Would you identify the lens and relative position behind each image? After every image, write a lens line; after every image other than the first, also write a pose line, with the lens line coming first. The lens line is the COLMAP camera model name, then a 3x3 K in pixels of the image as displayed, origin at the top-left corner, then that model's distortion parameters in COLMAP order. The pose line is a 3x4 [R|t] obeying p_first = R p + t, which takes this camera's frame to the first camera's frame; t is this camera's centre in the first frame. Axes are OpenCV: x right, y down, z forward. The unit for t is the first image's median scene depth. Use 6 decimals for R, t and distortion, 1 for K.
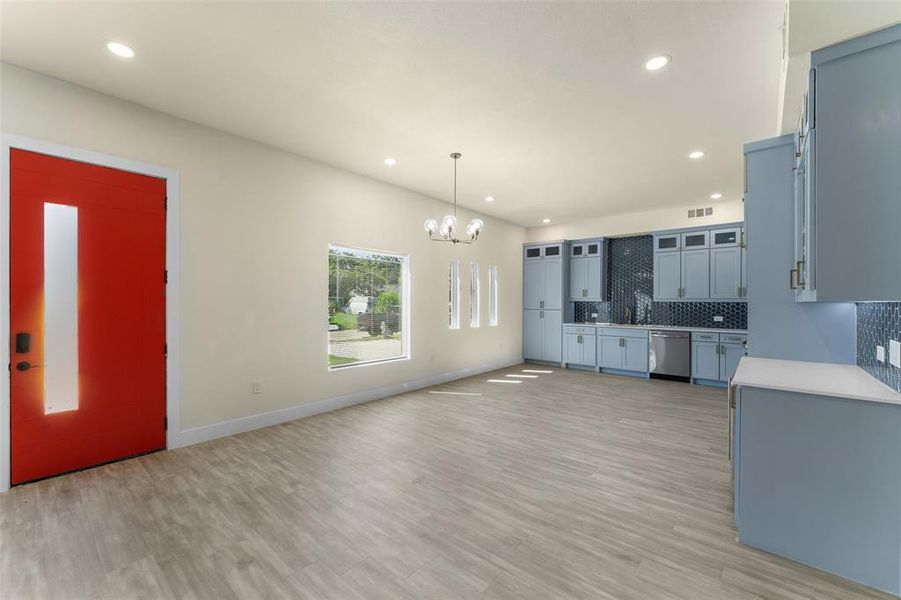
lens RADIAL K [[364.3, 0, 448.0], [0, 364.3, 302.9], [0, 0, 1]] dist [-0.004858, 0.000707]
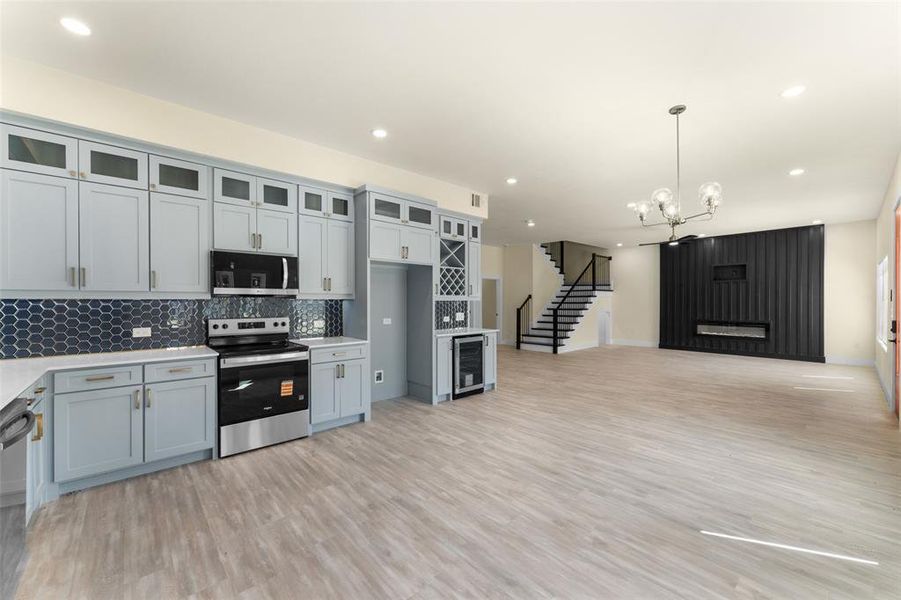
lens RADIAL K [[356.4, 0, 448.4], [0, 356.4, 302.7], [0, 0, 1]] dist [0.002696, 0.000169]
pose [[-0.991263, -0.003783, 0.131848, 0.280573], [-0.002983, 0.999976, 0.006260, -0.001418], [-0.131869, 0.005812, -0.991250, 1.277407]]
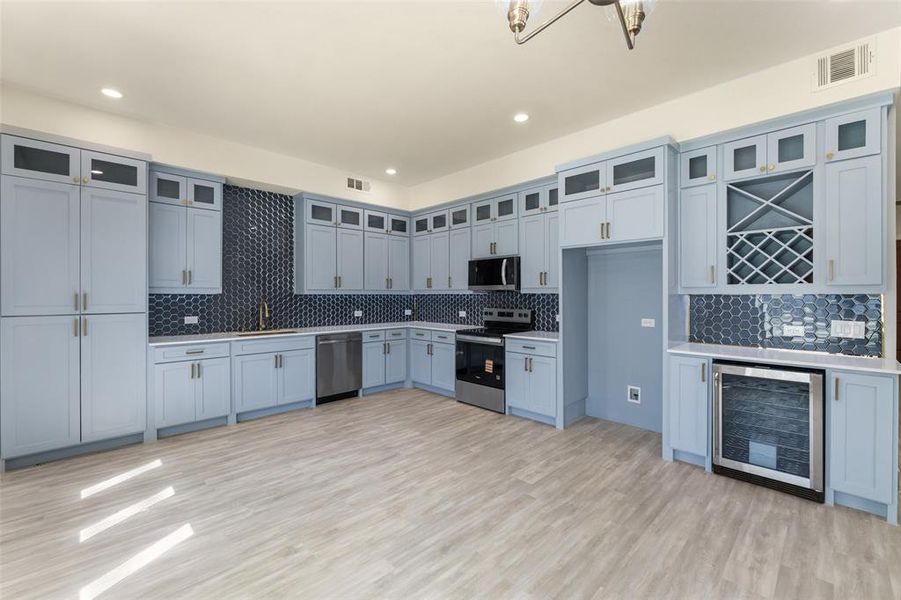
lens RADIAL K [[376.1, 0, 445.3], [0, 376.1, 294.6], [0, 0, 1]] dist [0.000149, 0.000030]
pose [[0.094952, -0.003690, 0.995475, -0.135859], [0.004096, 0.999986, 0.003316, -0.003854], [-0.995473, 0.003763, 0.094966, 0.757290]]
